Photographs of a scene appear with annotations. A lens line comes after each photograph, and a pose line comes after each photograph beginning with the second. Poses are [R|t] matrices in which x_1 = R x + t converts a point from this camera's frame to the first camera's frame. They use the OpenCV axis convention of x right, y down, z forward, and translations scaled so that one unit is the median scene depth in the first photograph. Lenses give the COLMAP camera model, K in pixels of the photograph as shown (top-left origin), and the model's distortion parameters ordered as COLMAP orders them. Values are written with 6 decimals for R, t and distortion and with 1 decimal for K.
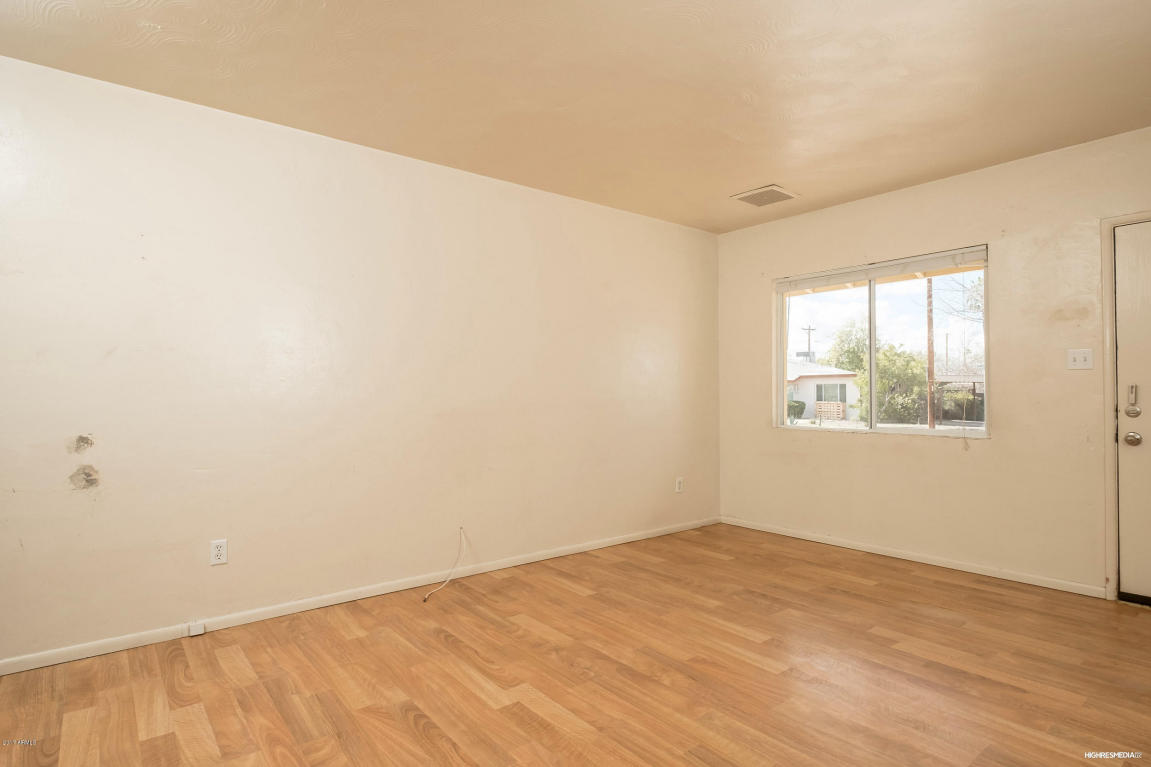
lens RADIAL K [[611.6, 0, 573.4], [0, 611.6, 388.0], [0, 0, 1]] dist [-0.002801, -0.003290]
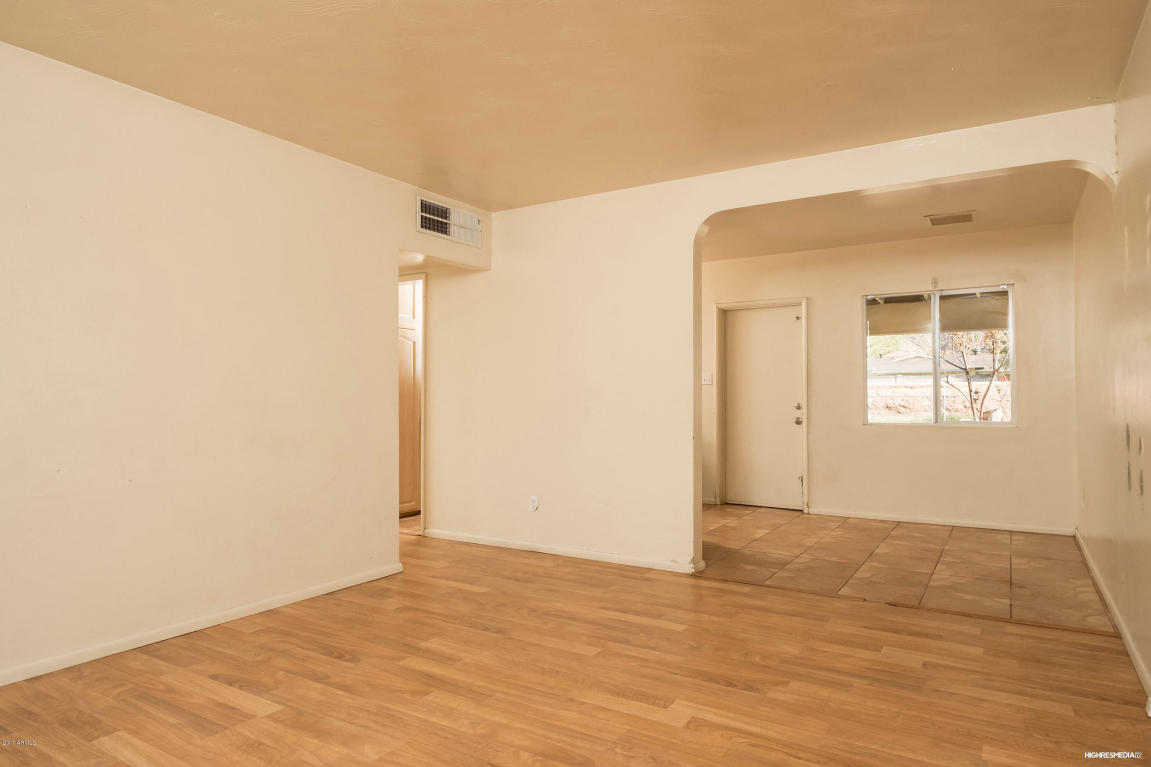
lens RADIAL K [[693.3, 0, 572.1], [0, 693.3, 388.0], [0, 0, 1]] dist [-0.000842, -0.001166]
pose [[-0.942394, 0.001924, -0.334499, 0.333761], [0.009249, 0.999751, -0.020307, 0.016032], [0.334376, -0.022231, -0.942177, 1.587203]]
